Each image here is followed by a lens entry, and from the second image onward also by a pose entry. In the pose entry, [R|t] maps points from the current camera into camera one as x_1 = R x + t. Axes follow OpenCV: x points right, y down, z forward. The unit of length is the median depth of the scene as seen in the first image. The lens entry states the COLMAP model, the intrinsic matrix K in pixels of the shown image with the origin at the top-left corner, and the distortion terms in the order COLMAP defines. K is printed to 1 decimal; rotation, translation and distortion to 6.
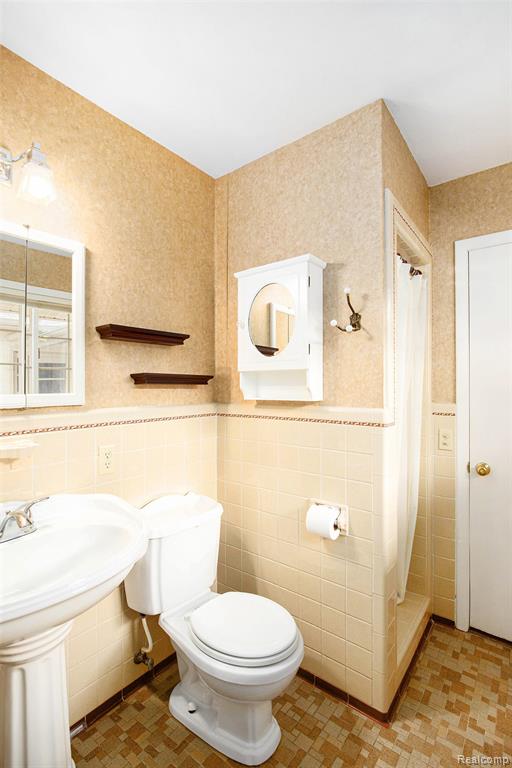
lens RADIAL K [[347.3, 0, 257.0], [0, 347.3, 380.7], [0, 0, 1]] dist [-0.004710, 0.001843]
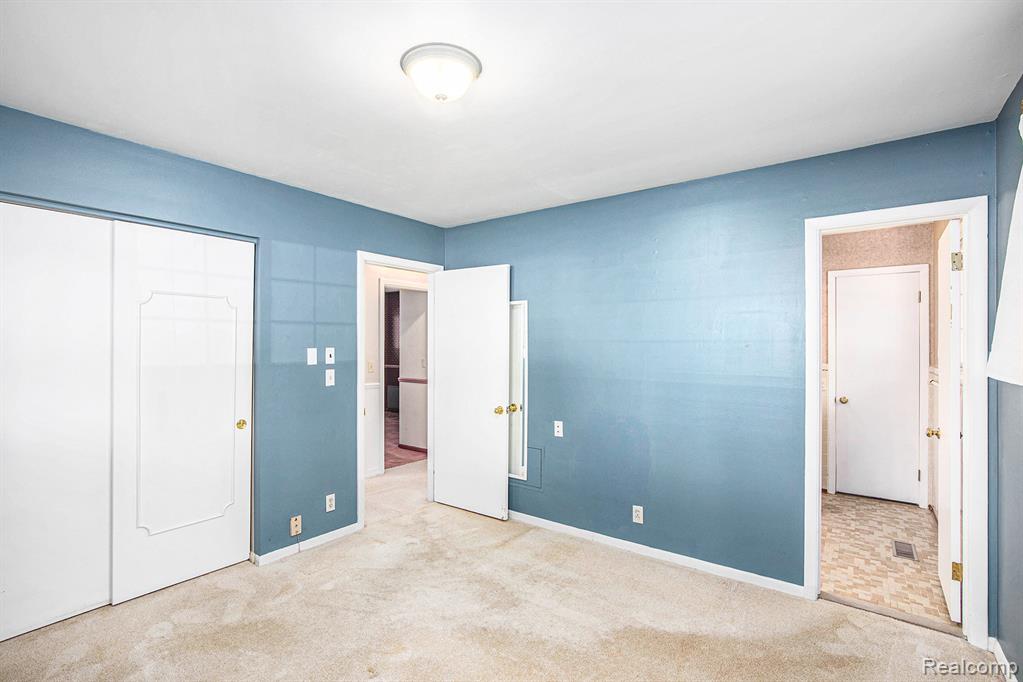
lens RADIAL K [[462.6, 0, 511.3], [0, 462.6, 346.7], [0, 0, 1]] dist [-0.004710, 0.001843]
pose [[0.999607, -0.000266, 0.028017, -1.115257], [0.000224, 0.999999, 0.001500, -0.023188], [-0.028018, -0.001493, 0.999606, -1.312927]]
